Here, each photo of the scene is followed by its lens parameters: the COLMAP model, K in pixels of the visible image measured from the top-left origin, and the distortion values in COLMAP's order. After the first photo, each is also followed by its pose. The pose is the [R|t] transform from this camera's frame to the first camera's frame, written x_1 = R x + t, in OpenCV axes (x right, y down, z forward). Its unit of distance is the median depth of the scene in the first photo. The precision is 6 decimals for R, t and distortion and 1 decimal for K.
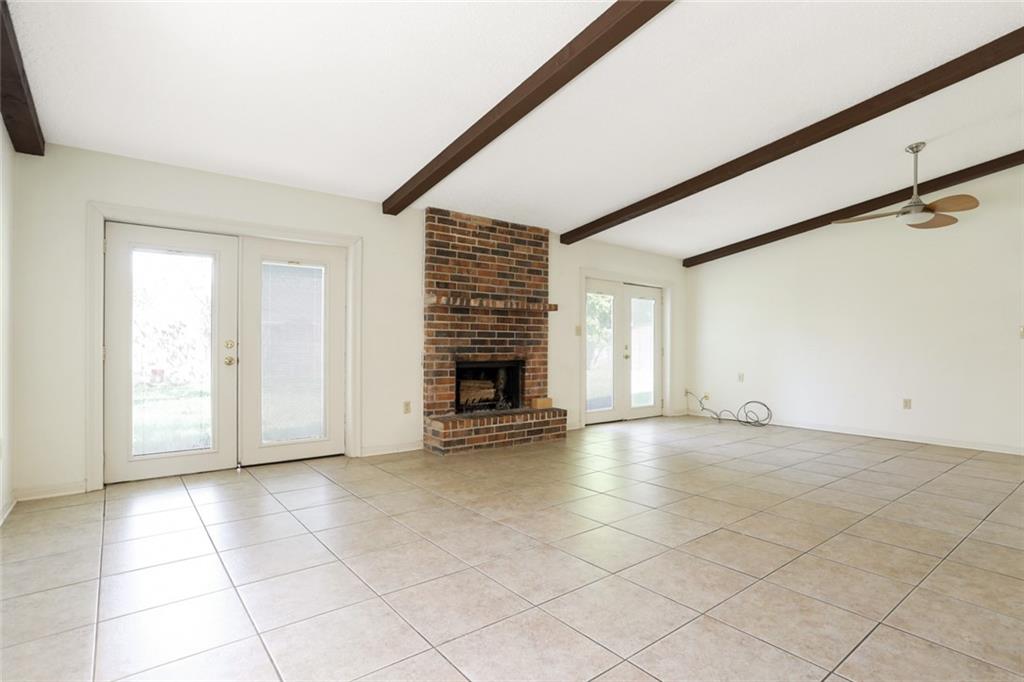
lens RADIAL K [[525.3, 0, 526.6], [0, 525.3, 342.4], [0, 0, 1]] dist [-0.040206, 0.025617]
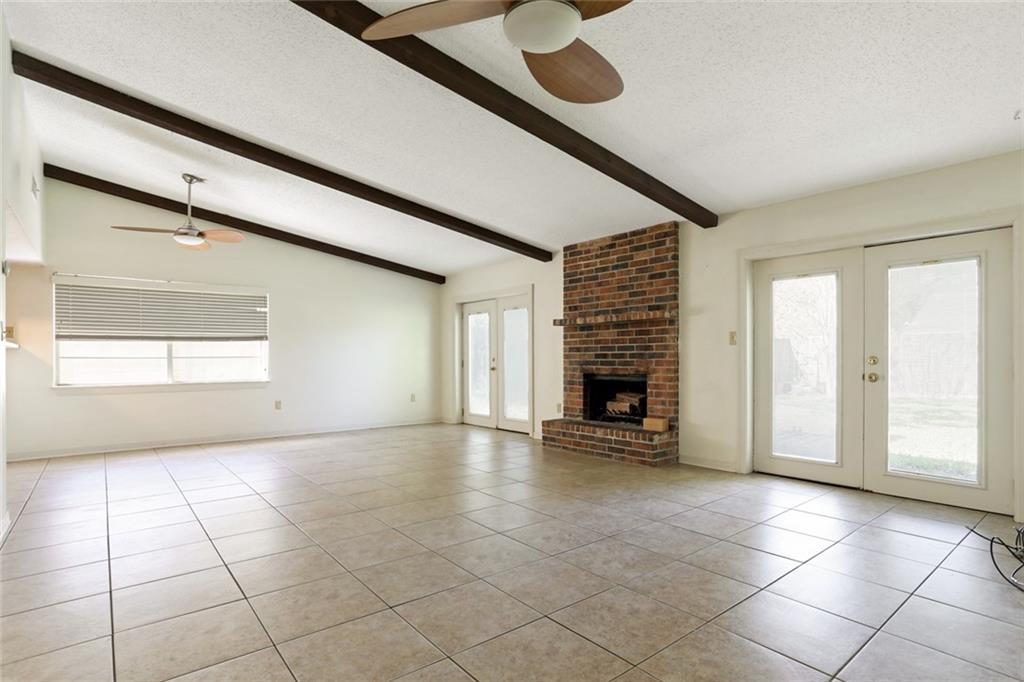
lens RADIAL K [[525.3, 0, 535.6], [0, 525.3, 355.0], [0, 0, 1]] dist [-0.040206, 0.025617]
pose [[0.035911, -0.011320, -0.999291, 0.946505], [0.010571, 0.999884, -0.010947, 0.007543], [0.999299, -0.010171, 0.036026, 0.808190]]
